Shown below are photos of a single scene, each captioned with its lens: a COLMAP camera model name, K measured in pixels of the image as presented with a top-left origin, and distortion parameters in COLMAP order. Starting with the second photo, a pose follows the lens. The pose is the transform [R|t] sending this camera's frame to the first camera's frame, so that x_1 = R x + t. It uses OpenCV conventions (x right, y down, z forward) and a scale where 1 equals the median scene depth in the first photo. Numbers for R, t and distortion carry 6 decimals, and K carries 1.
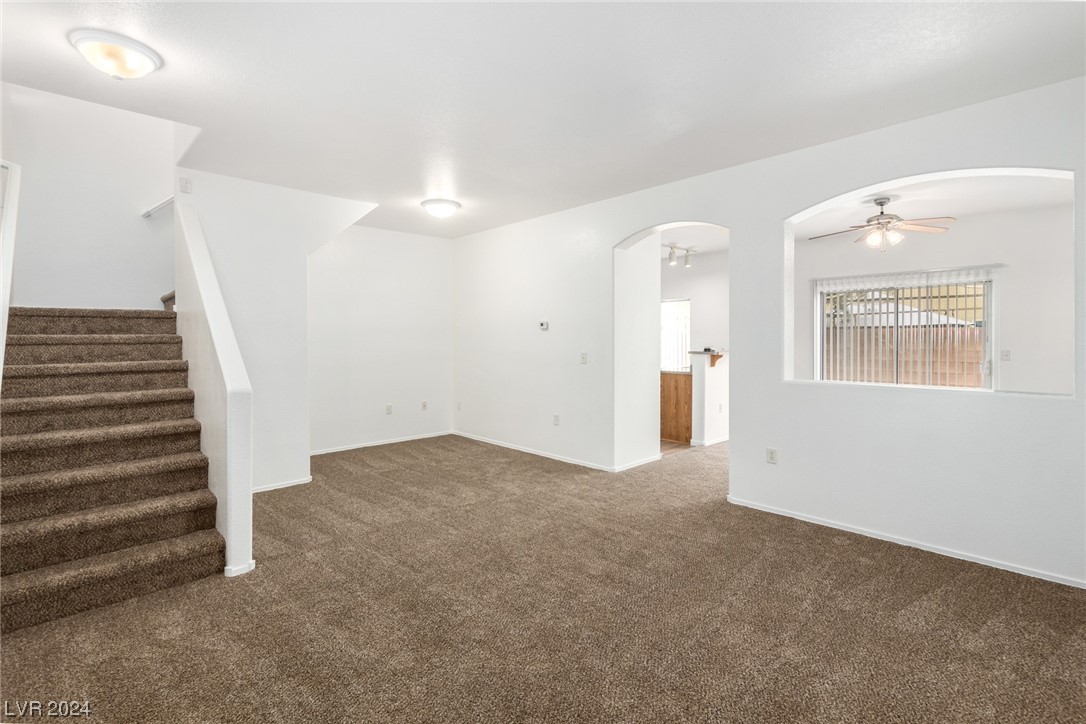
lens RADIAL K [[493.1, 0, 543.0], [0, 493.1, 362.0], [0, 0, 1]] dist [0.001061, -0.000514]
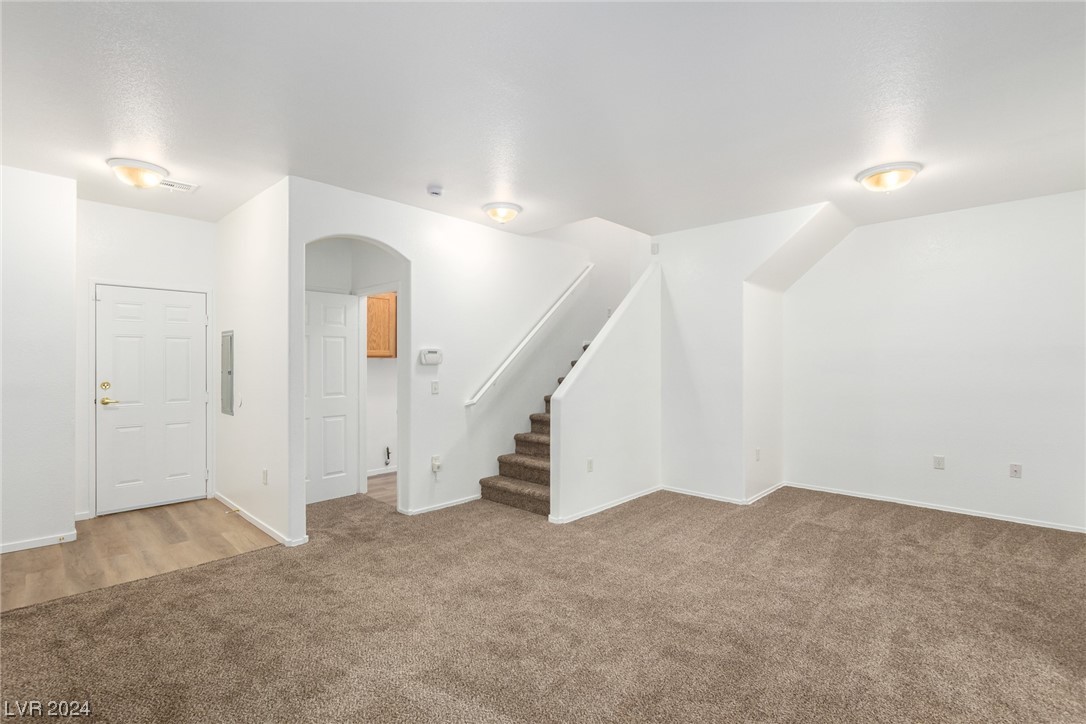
lens RADIAL K [[493.1, 0, 543.0], [0, 493.1, 362.0], [0, 0, 1]] dist [0.001061, -0.000514]
pose [[0.043948, -0.008860, -0.998995, 0.844224], [-0.043047, 0.999015, -0.010754, -0.036363], [0.998106, 0.043476, 0.043523, 0.849649]]
